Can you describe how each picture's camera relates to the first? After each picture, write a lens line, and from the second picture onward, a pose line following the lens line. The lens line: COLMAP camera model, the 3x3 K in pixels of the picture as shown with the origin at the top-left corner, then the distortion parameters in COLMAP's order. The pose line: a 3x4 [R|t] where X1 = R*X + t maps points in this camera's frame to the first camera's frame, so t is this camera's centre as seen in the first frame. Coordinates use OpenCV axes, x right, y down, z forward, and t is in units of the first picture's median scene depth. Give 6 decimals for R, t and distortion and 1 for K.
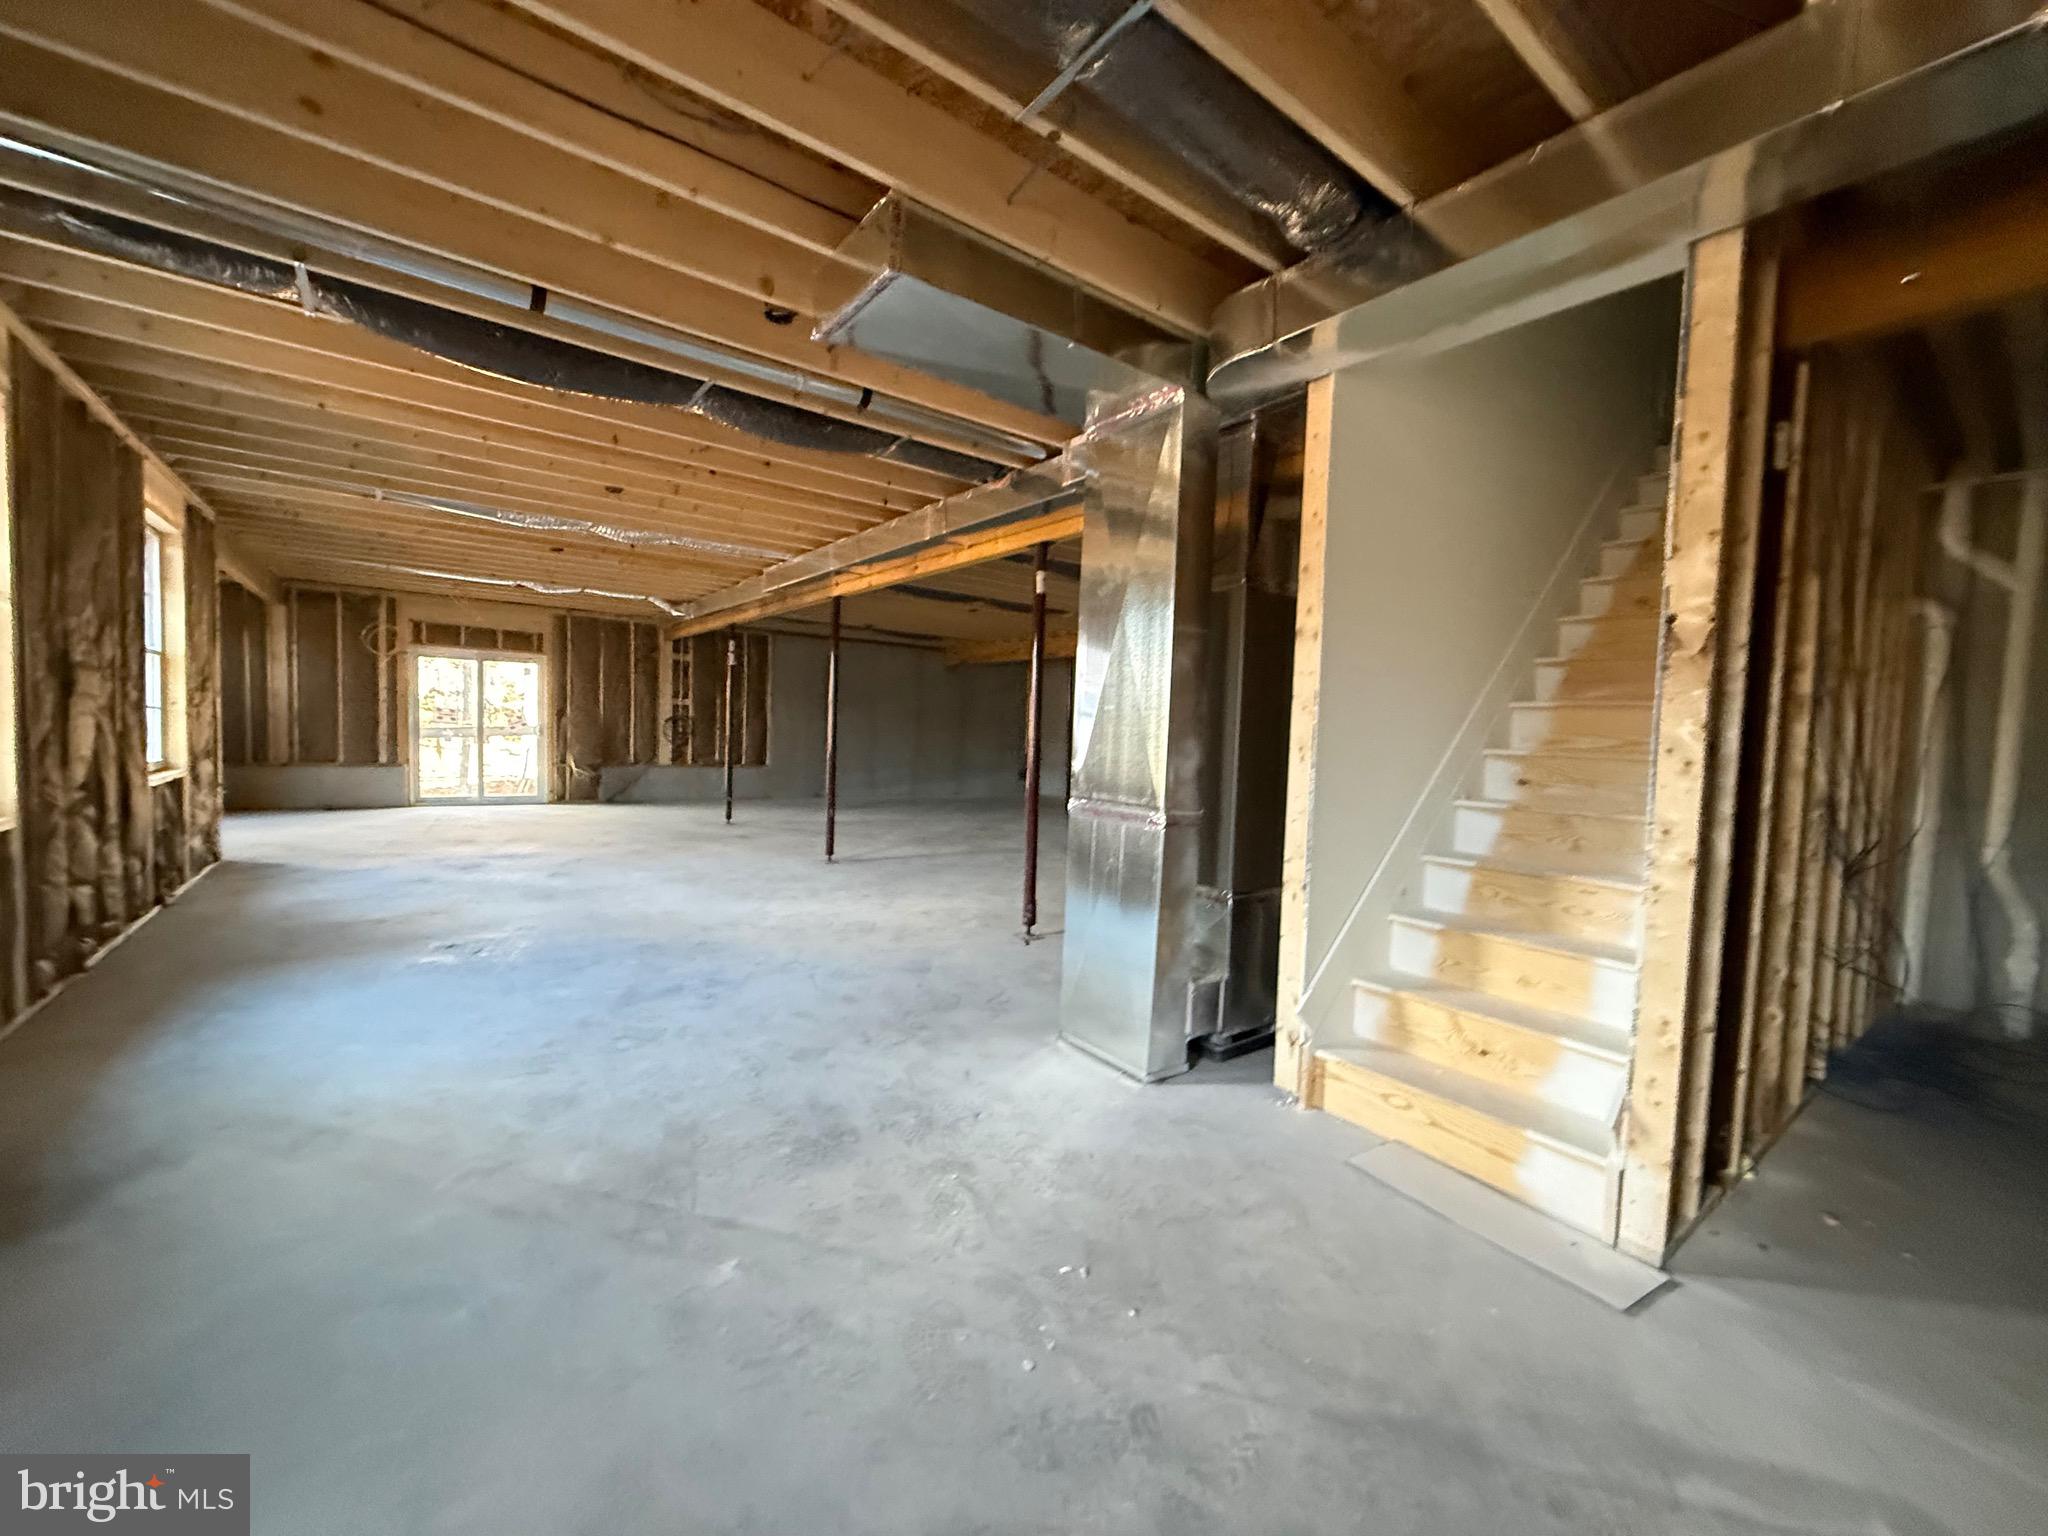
lens RADIAL K [[812.0, 0, 1035.8], [0, 812.0, 773.5], [0, 0, 1]] dist [0.001898, -0.000200]
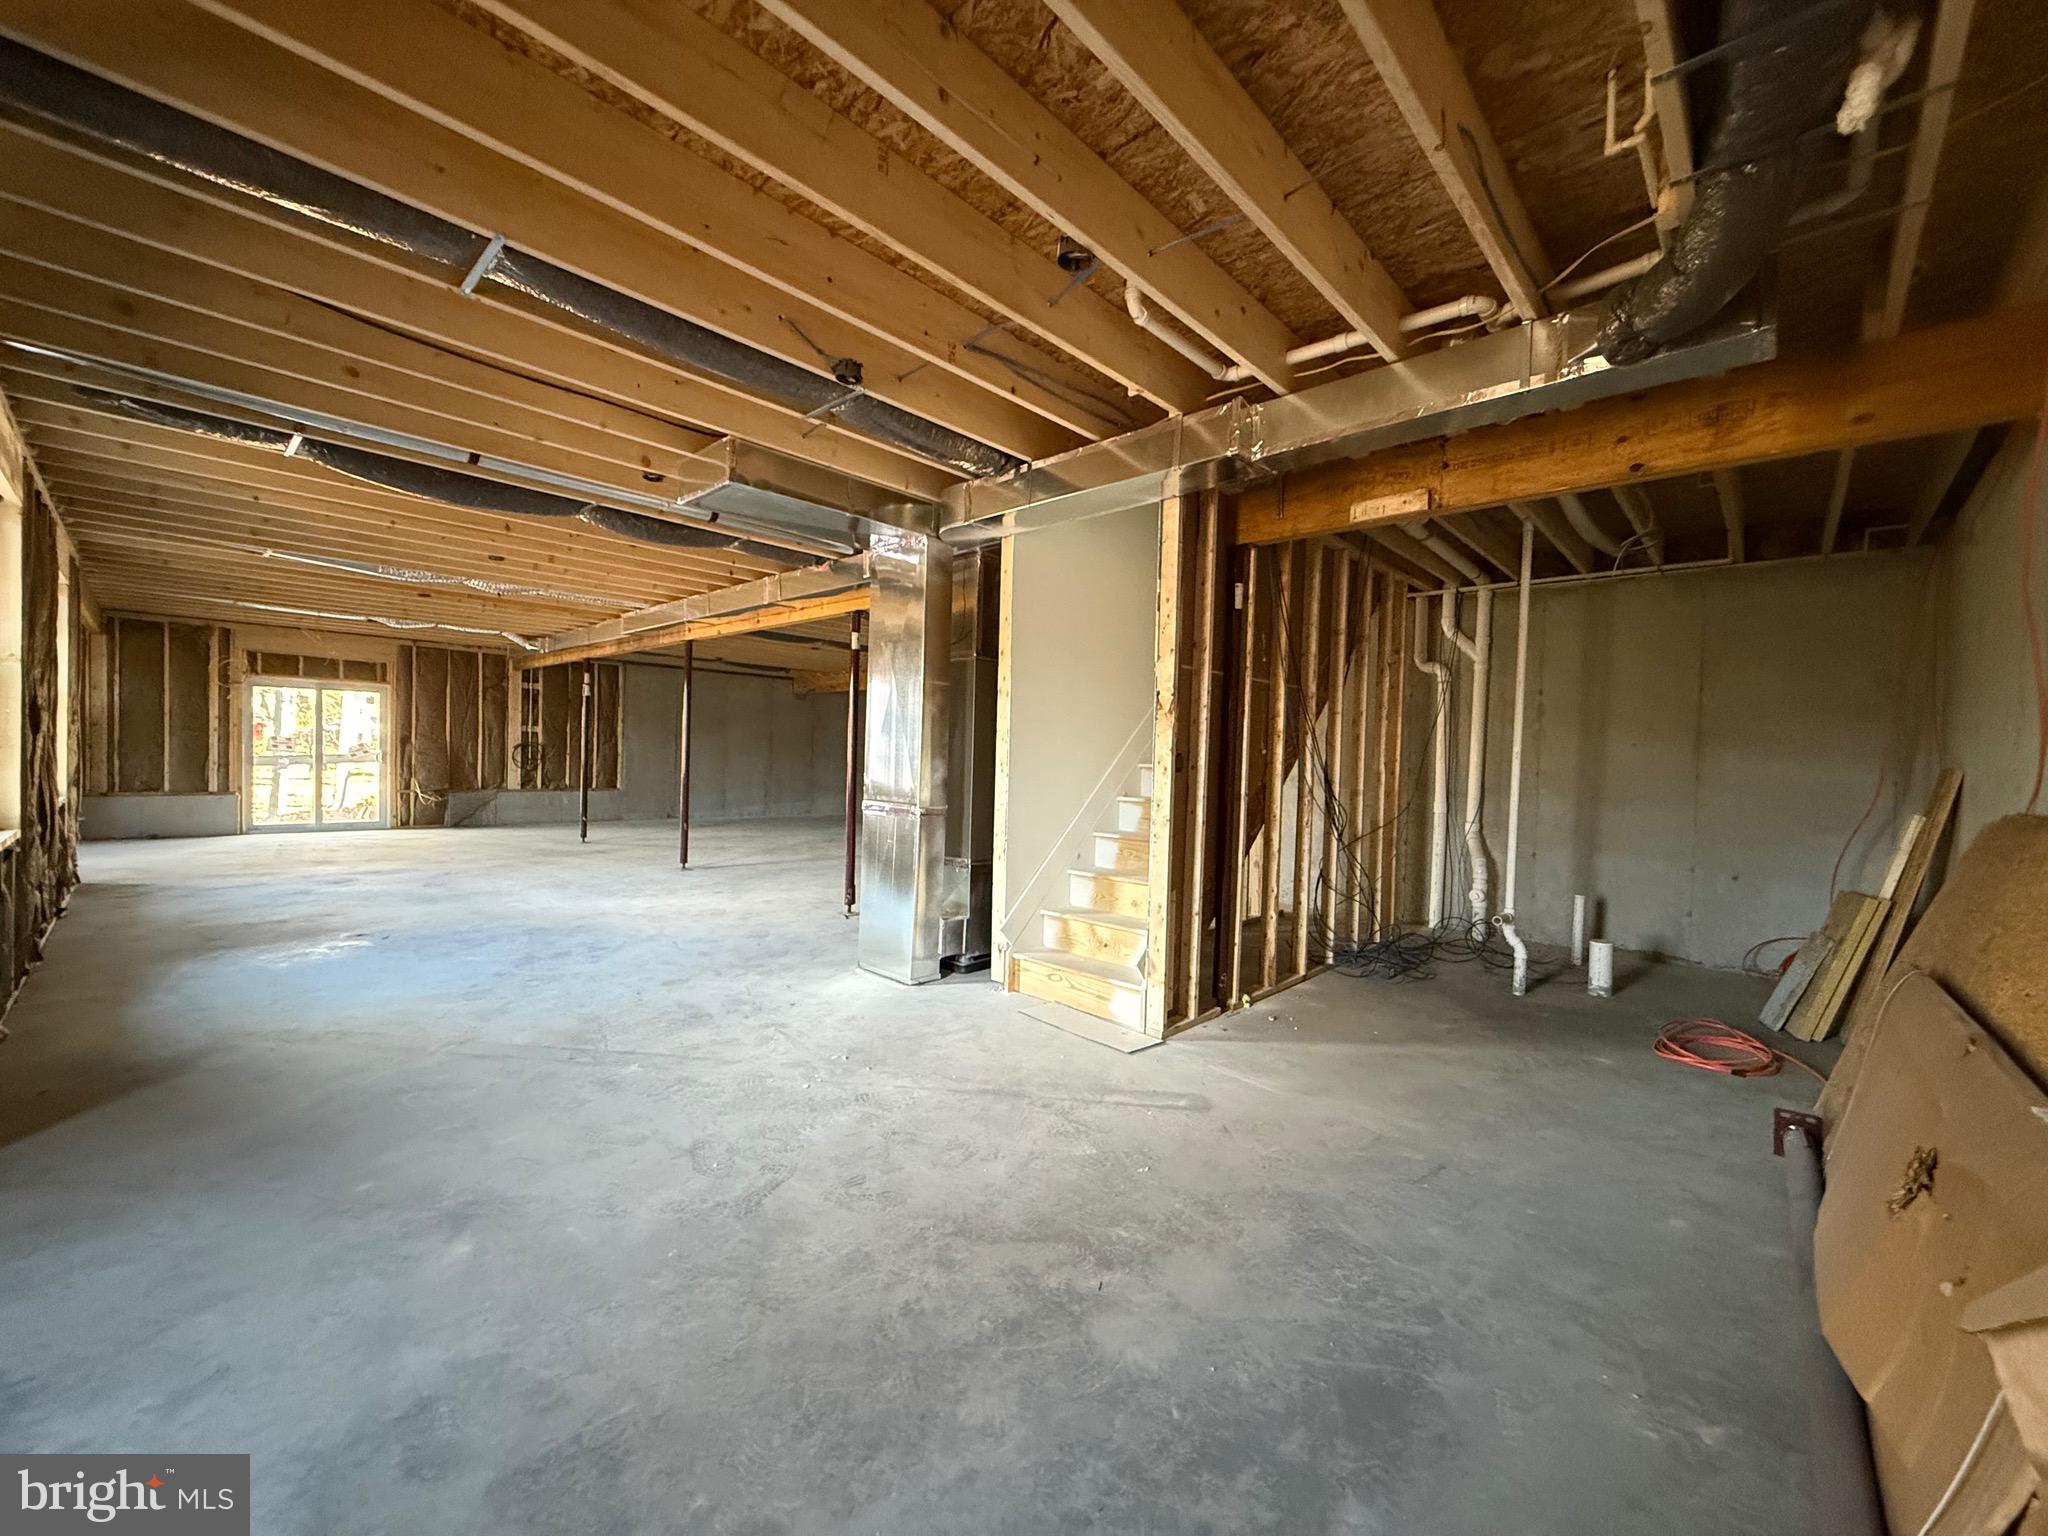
lens RADIAL K [[812.0, 0, 1028.9], [0, 812.0, 769.9], [0, 0, 1]] dist [0.001898, -0.000200]
pose [[0.987203, -0.012367, 0.158987, 0.106846], [0.017230, 0.999424, -0.029242, 0.023794], [-0.158534, 0.031607, 0.986848, -0.495262]]
